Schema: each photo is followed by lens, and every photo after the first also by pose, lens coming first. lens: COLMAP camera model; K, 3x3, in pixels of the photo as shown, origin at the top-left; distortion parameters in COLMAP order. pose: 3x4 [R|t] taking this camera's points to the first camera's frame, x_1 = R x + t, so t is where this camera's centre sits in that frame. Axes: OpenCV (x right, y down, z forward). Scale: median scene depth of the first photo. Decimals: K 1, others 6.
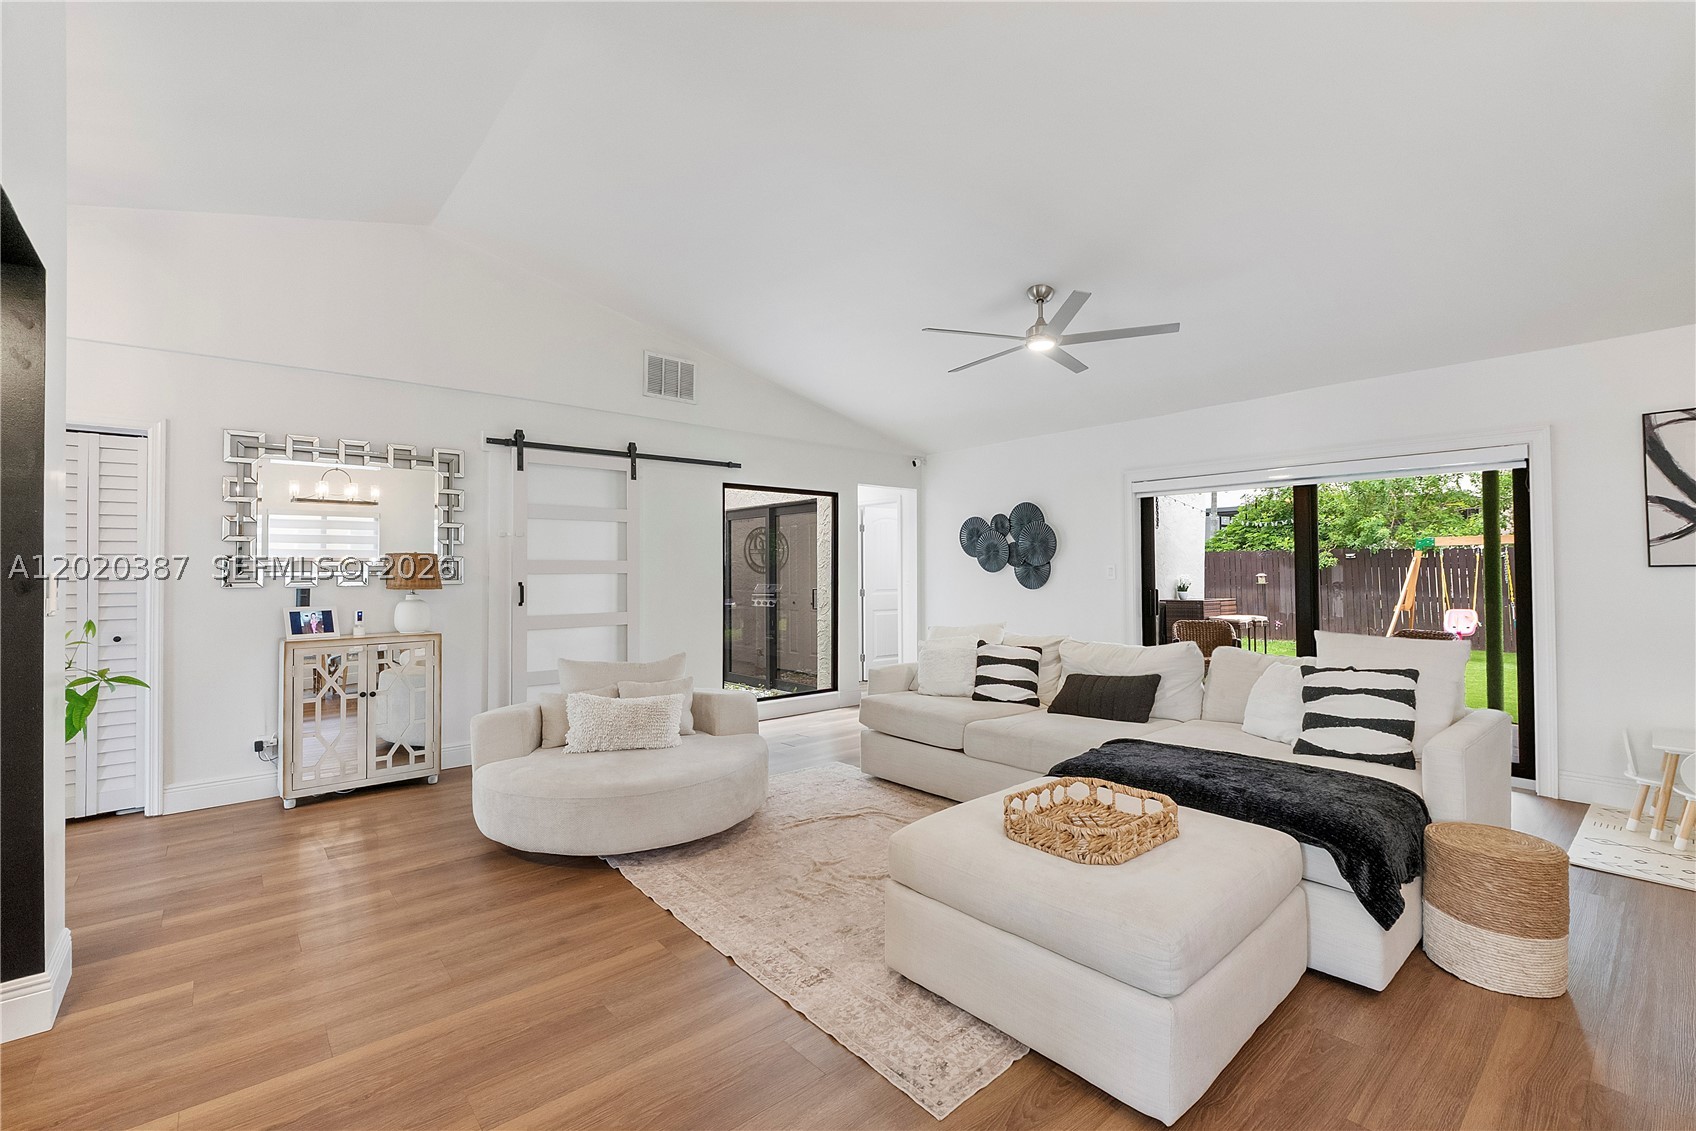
lens RADIAL K [[726.7, 0, 864.2], [0, 726.7, 563.1], [0, 0, 1]] dist [-0.008583, 0.000216]
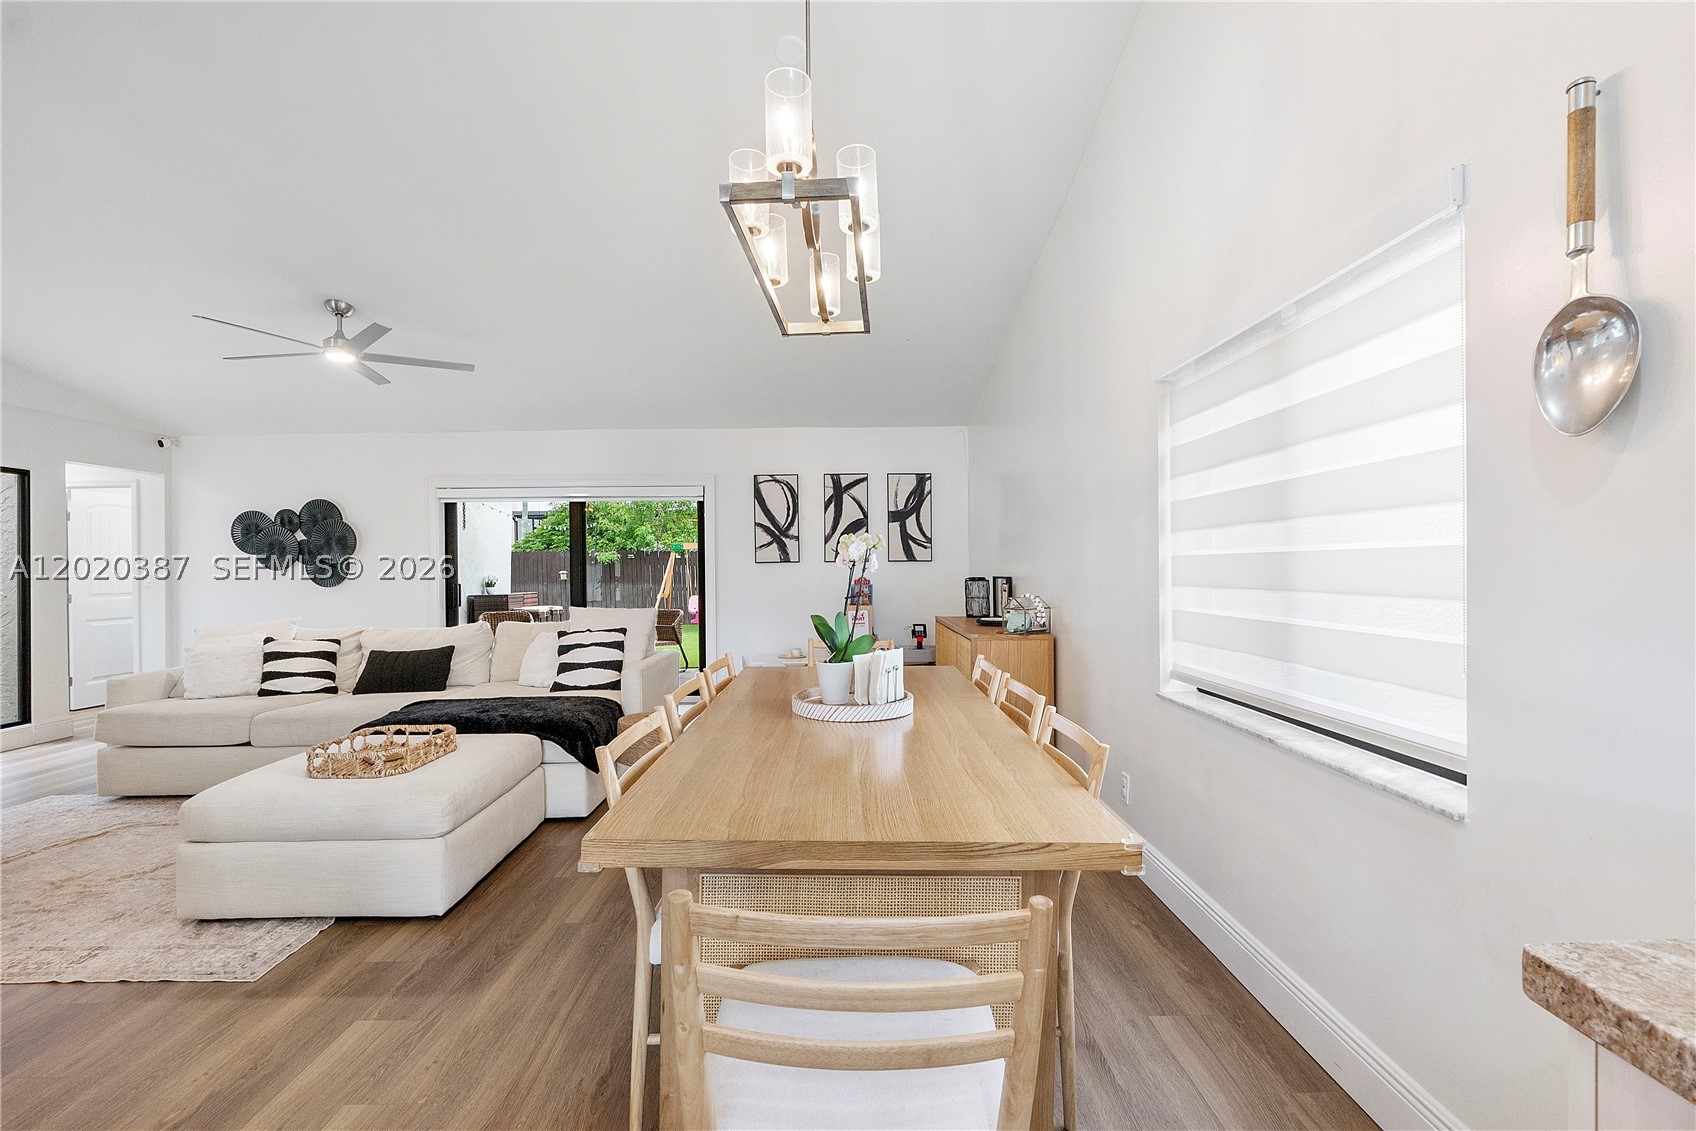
lens RADIAL K [[726.7, 0, 864.2], [0, 726.7, 563.1], [0, 0, 1]] dist [-0.008583, 0.000216]
pose [[0.644594, -0.000239, 0.764525, -0.083586], [0.000186, 1.000000, 0.000156, 0.005048], [-0.764525, 0.000042, 0.644594, -0.318525]]
